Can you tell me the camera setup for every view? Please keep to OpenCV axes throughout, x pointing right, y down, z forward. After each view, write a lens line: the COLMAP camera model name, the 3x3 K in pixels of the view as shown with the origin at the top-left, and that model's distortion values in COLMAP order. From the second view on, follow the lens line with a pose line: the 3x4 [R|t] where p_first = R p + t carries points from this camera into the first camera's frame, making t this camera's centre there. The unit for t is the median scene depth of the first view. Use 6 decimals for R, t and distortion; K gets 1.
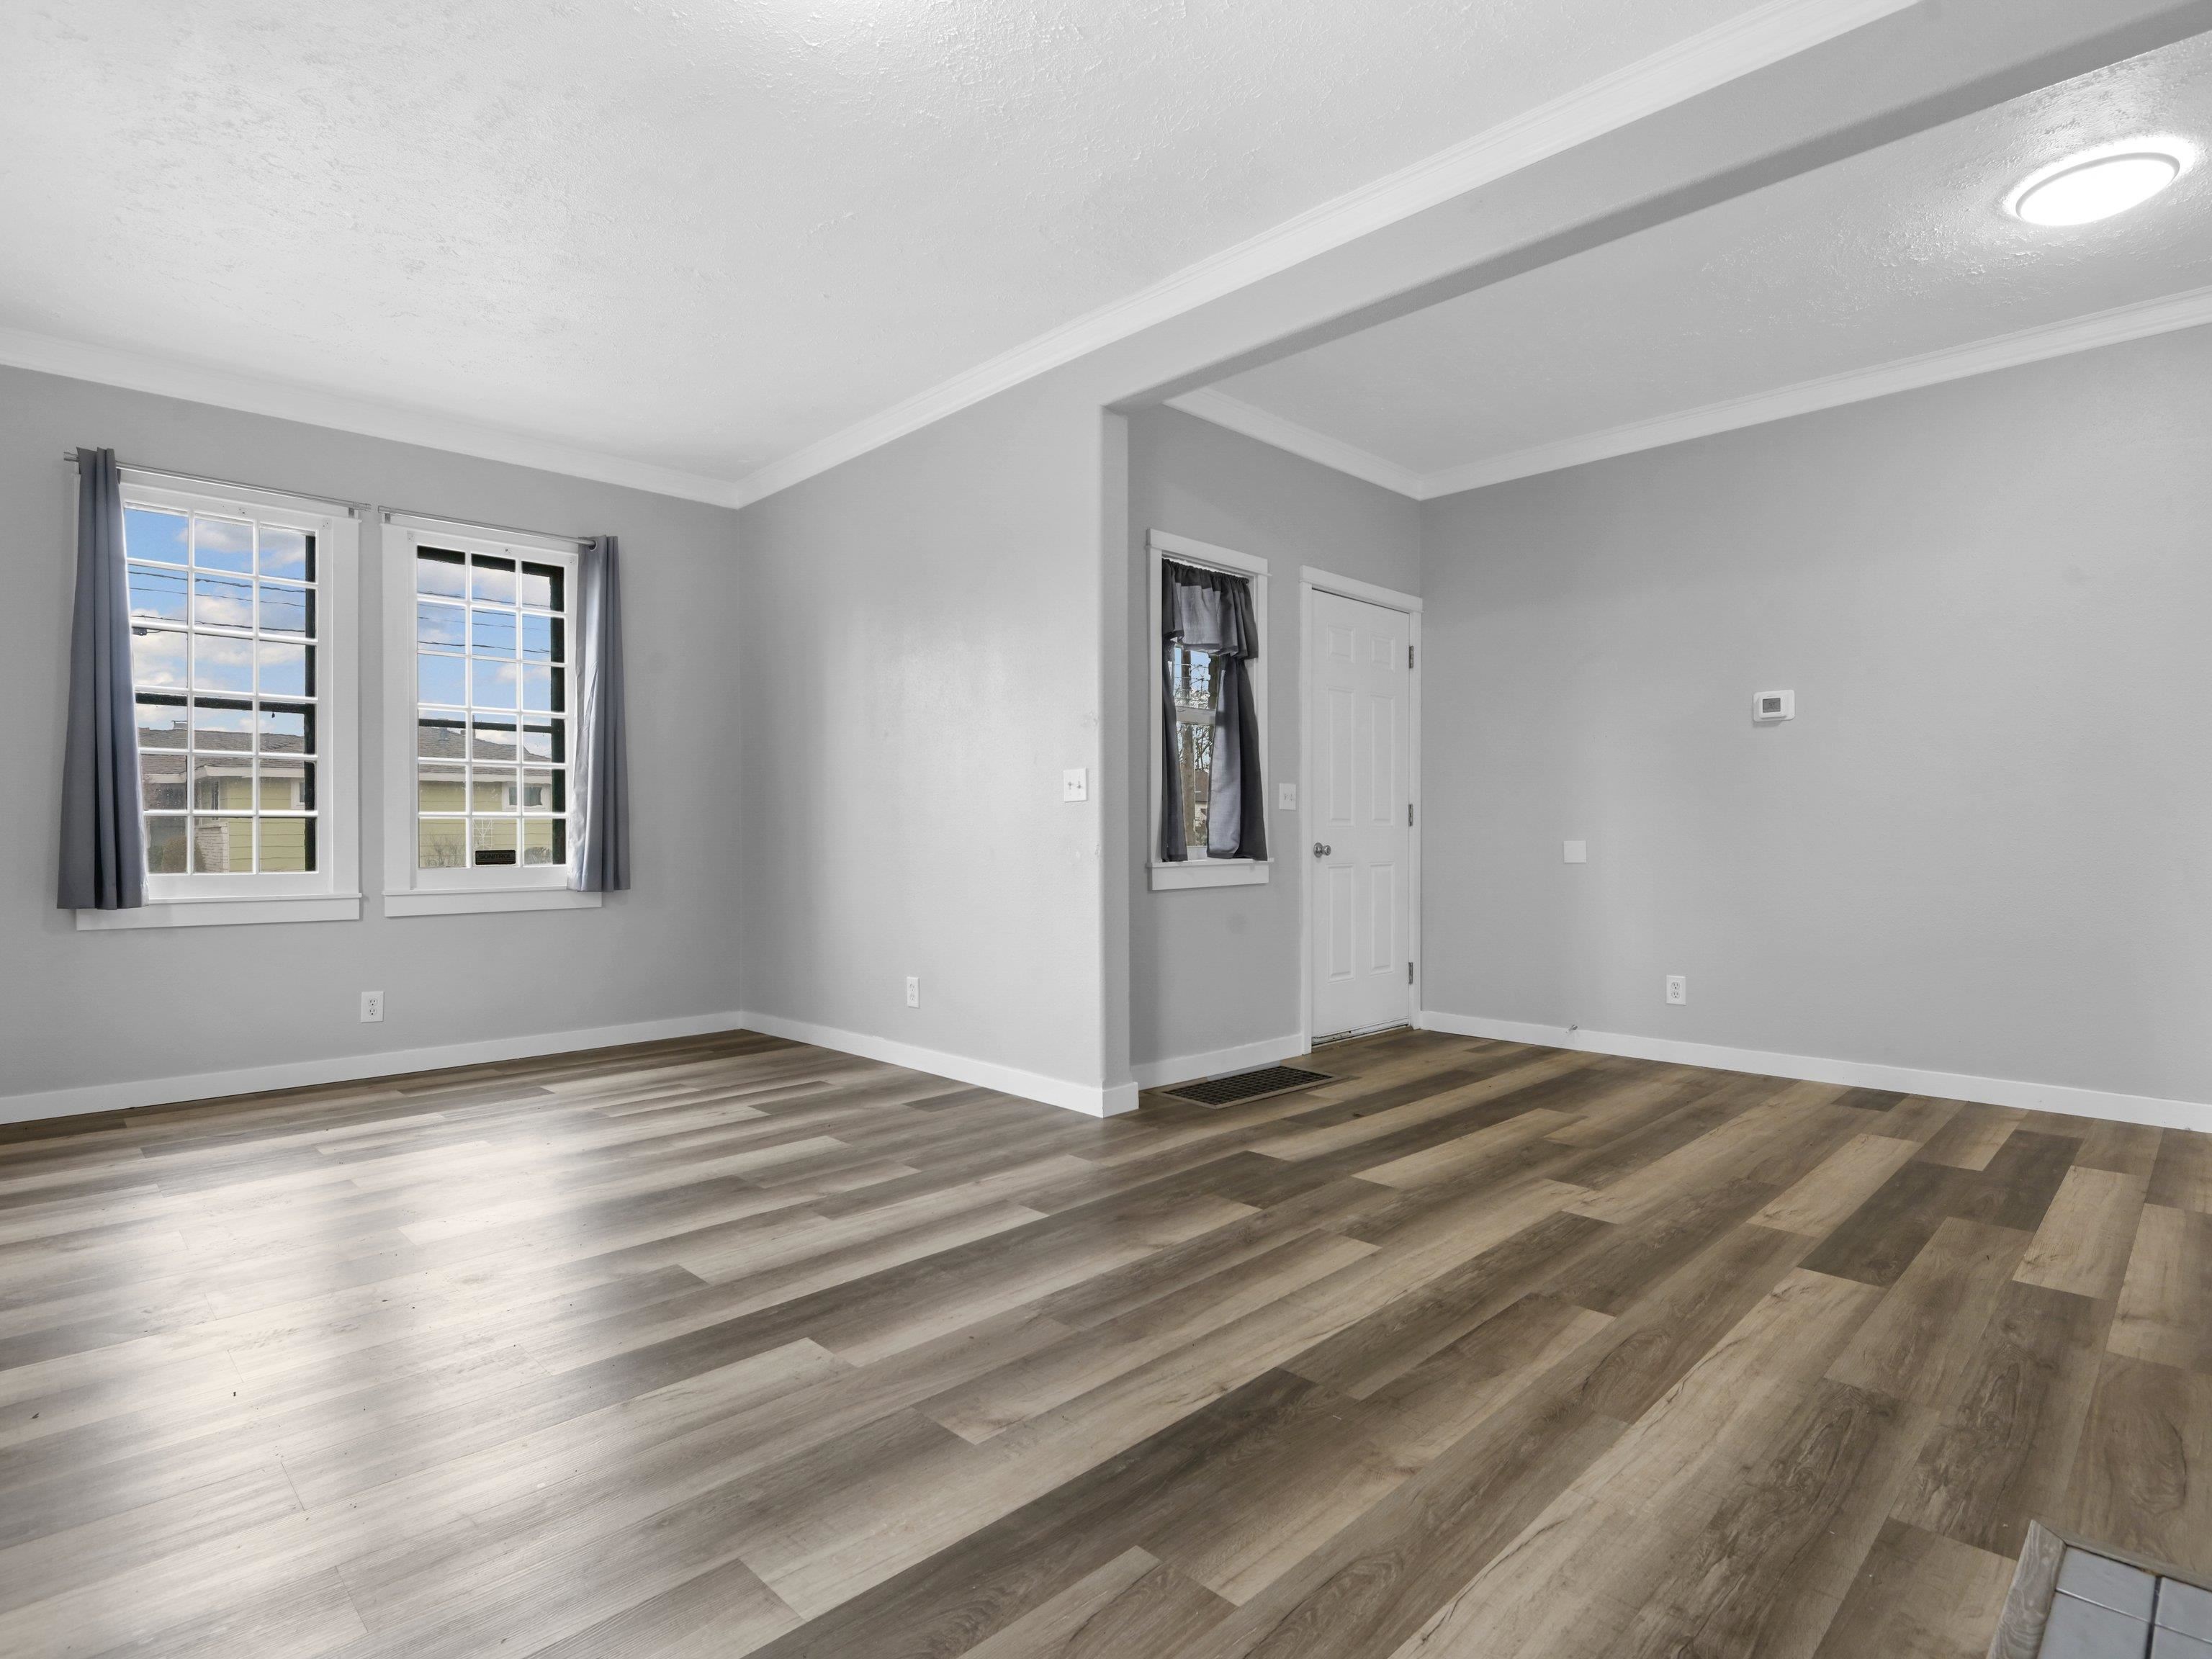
lens RADIAL K [[1150.4, 0, 1097.4], [0, 1150.4, 840.3], [0, 0, 1]] dist [-0.007949, -0.009766]
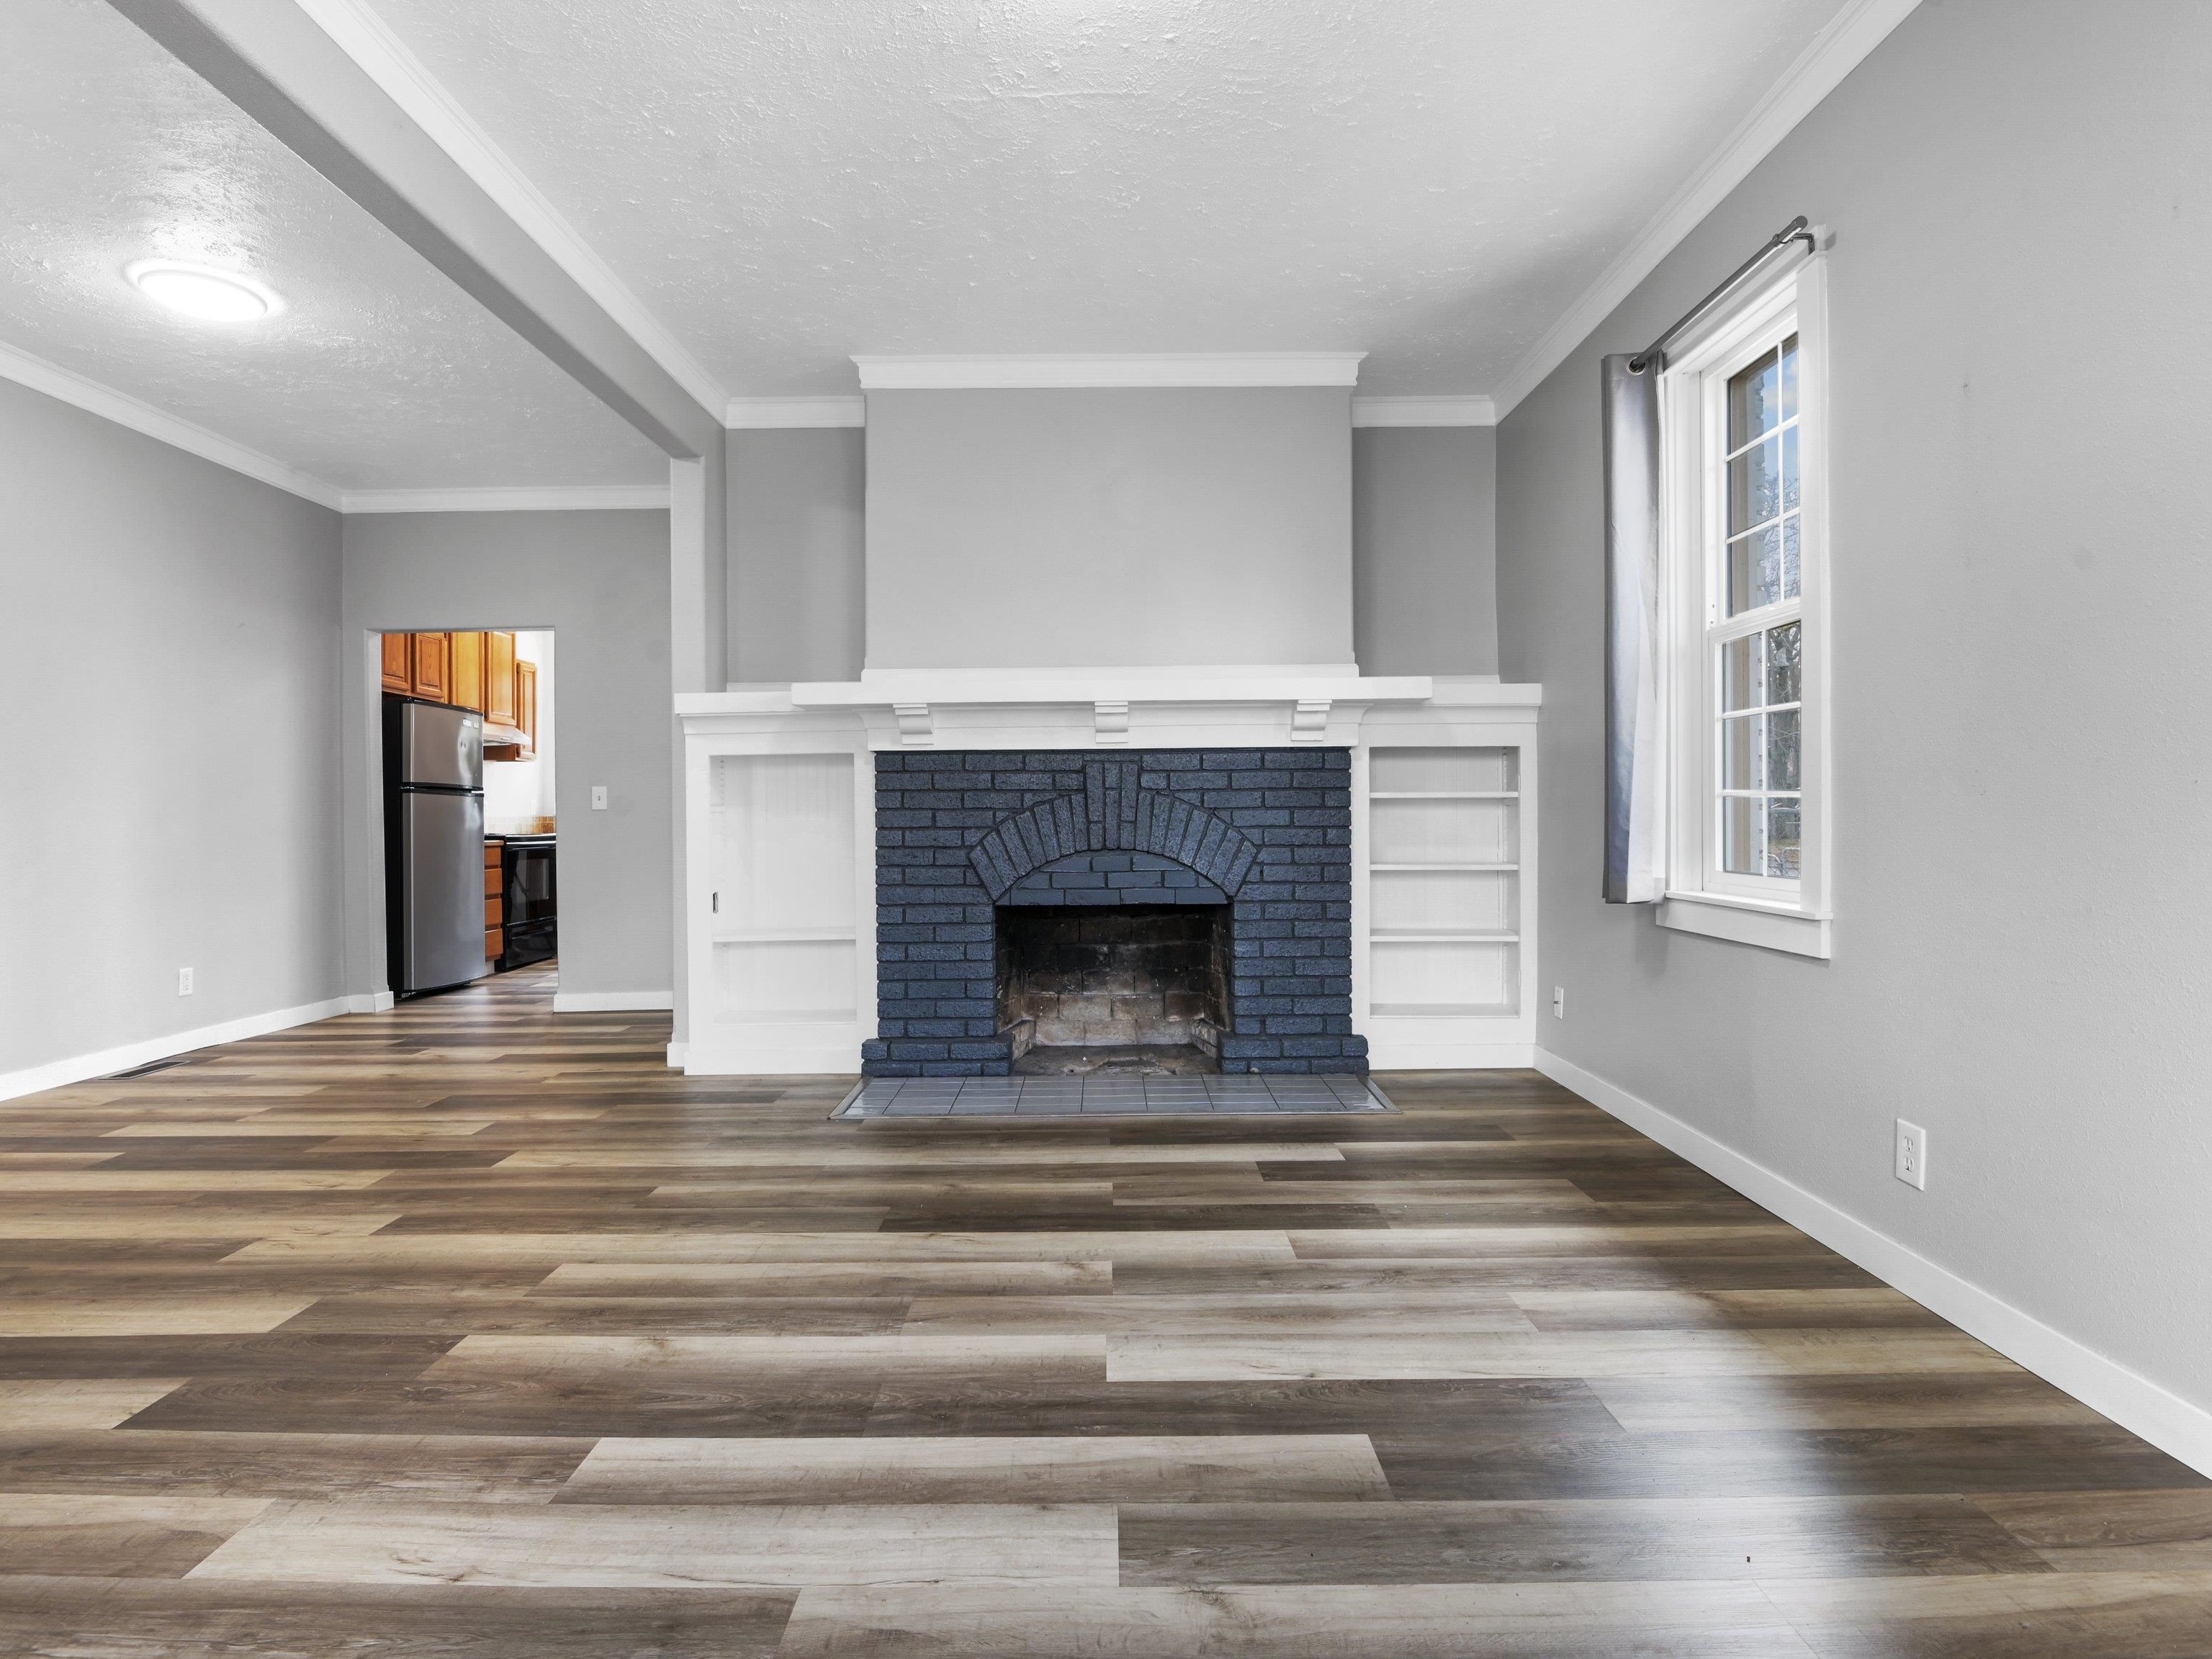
lens RADIAL K [[1150.4, 0, 1103.6], [0, 1150.4, 812.6], [0, 0, 1]] dist [-0.007949, -0.009766]
pose [[-0.712949, 0.010248, 0.701141, -0.695996], [0.017281, 0.999846, 0.002957, -0.010878], [-0.701003, 0.014225, -0.713016, 1.286293]]
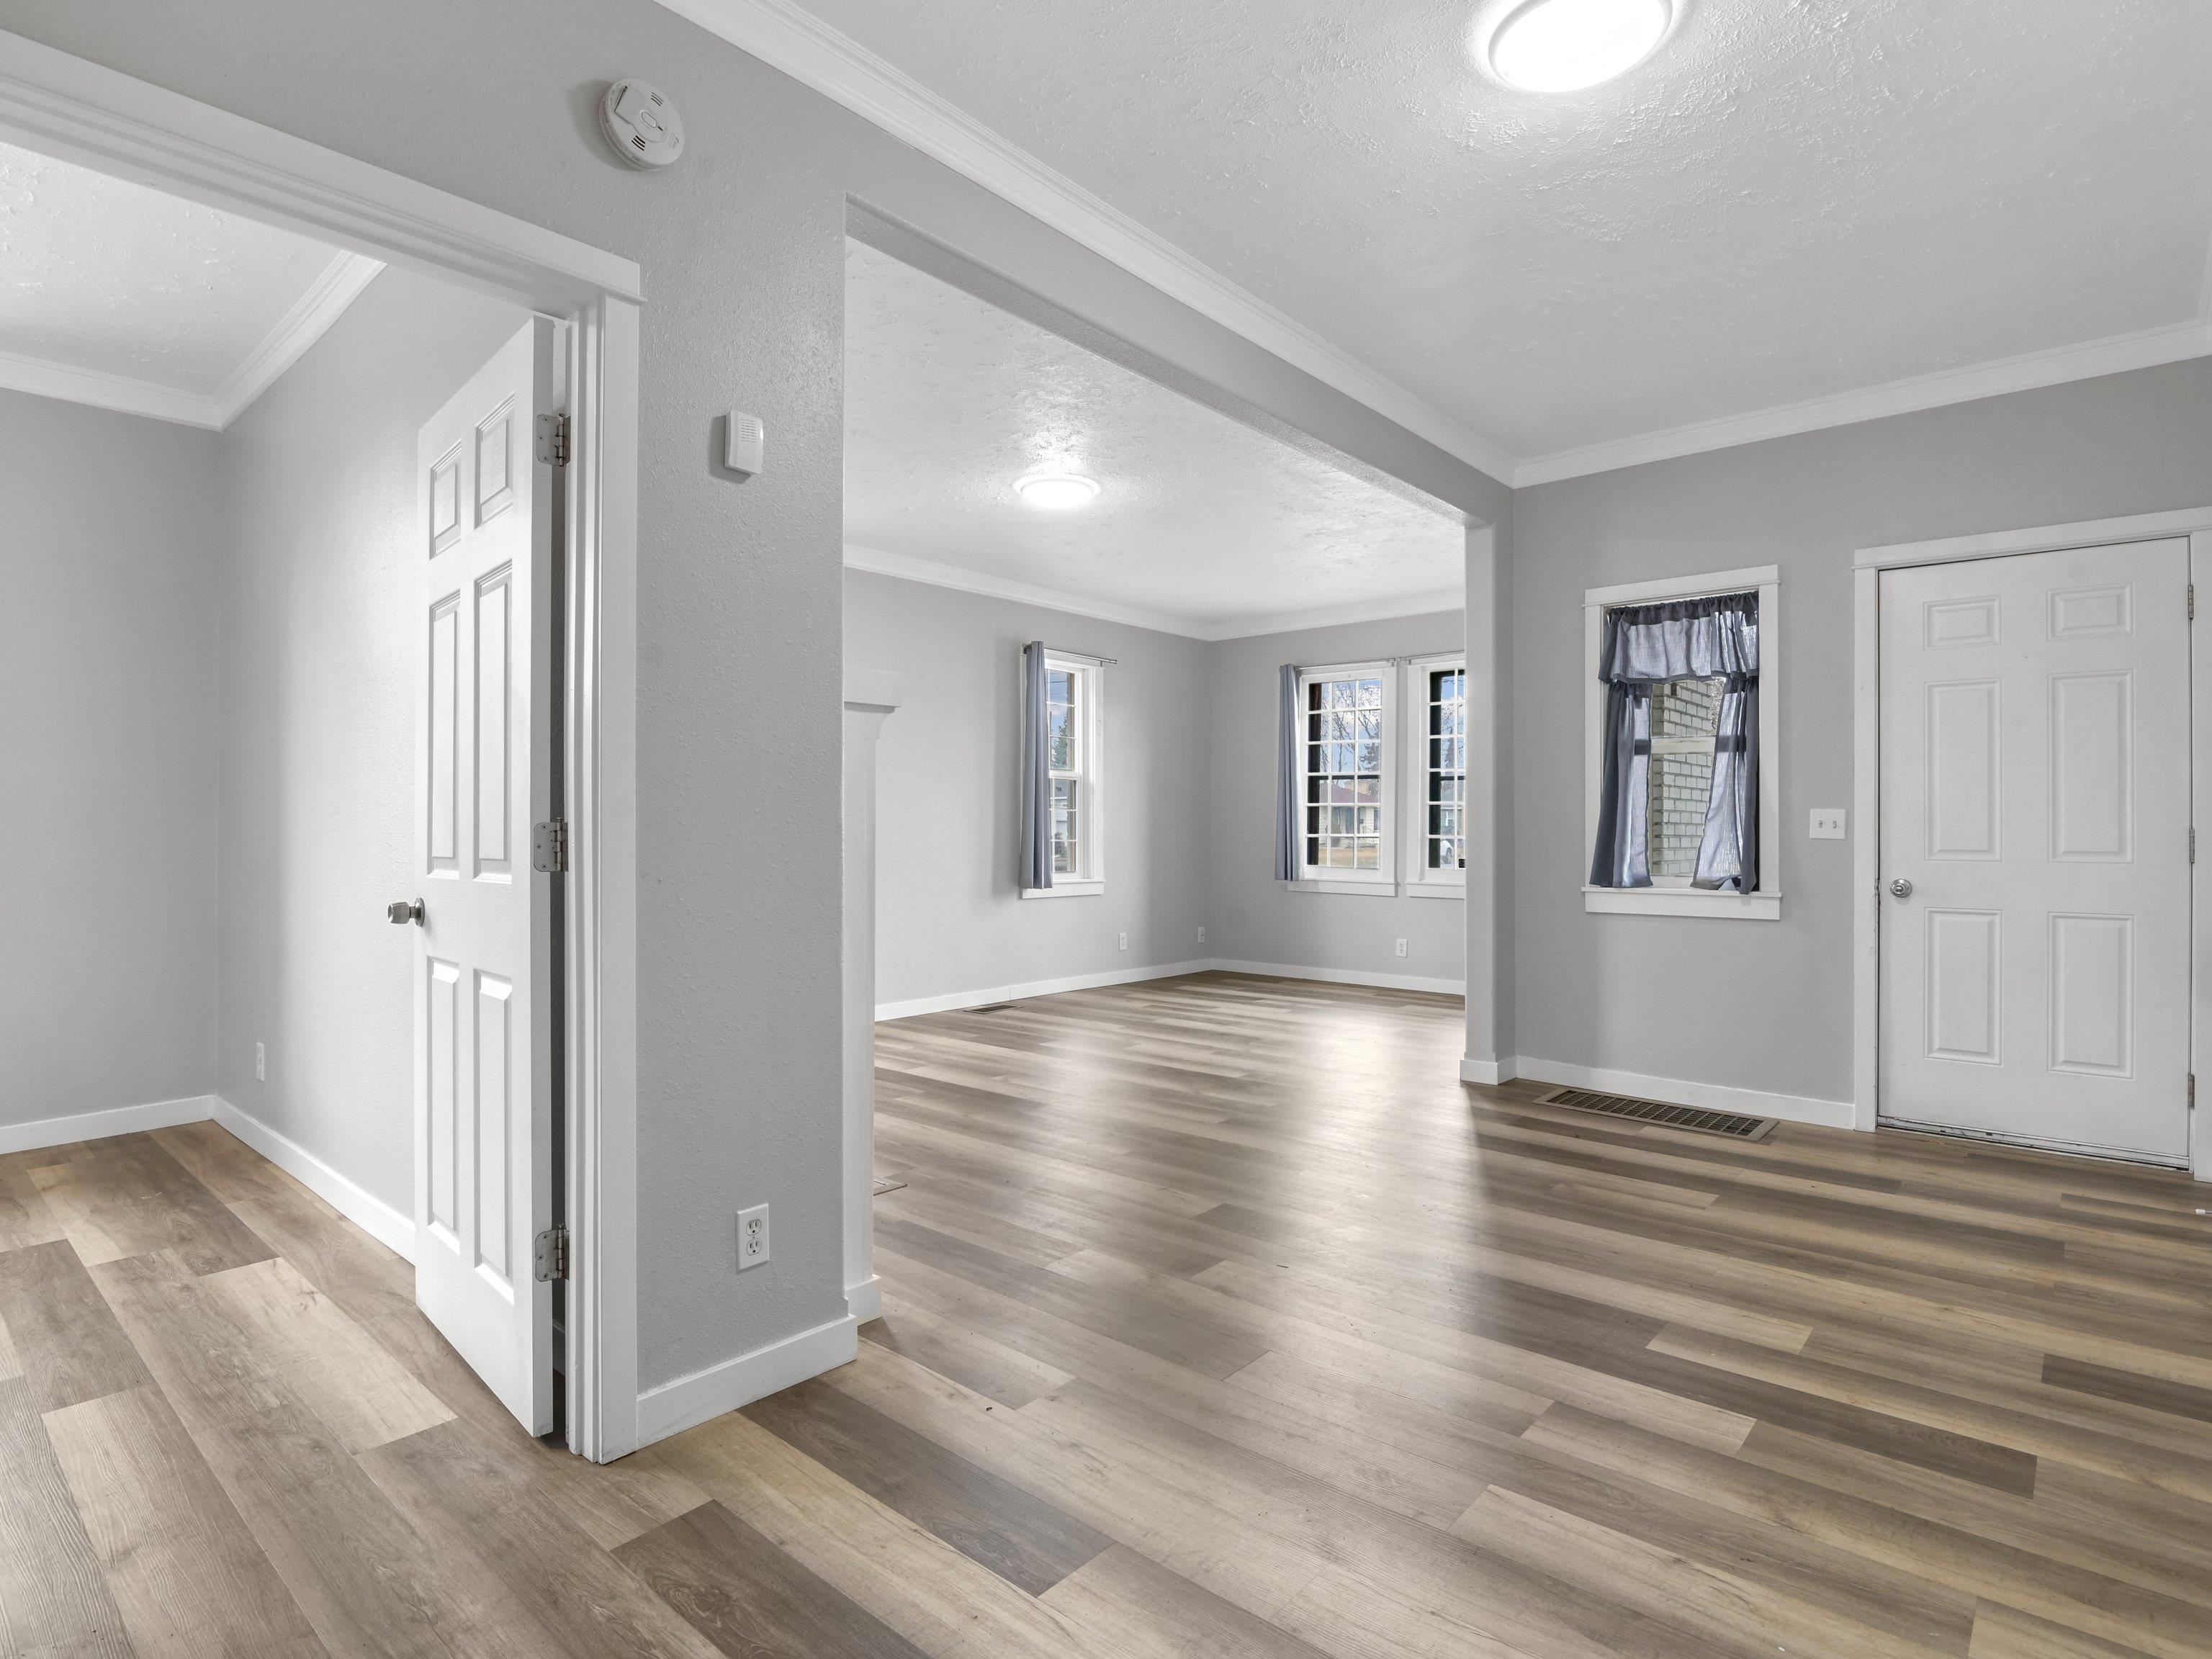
lens RADIAL K [[1150.4, 0, 1093.3], [0, 1150.4, 835.7], [0, 0, 1]] dist [-0.007949, -0.009766]
pose [[0.071506, 0.008581, -0.997403, 1.734376], [-0.009711, 0.999922, 0.007906, -0.053642], [0.997393, 0.009121, 0.071584, 0.678256]]
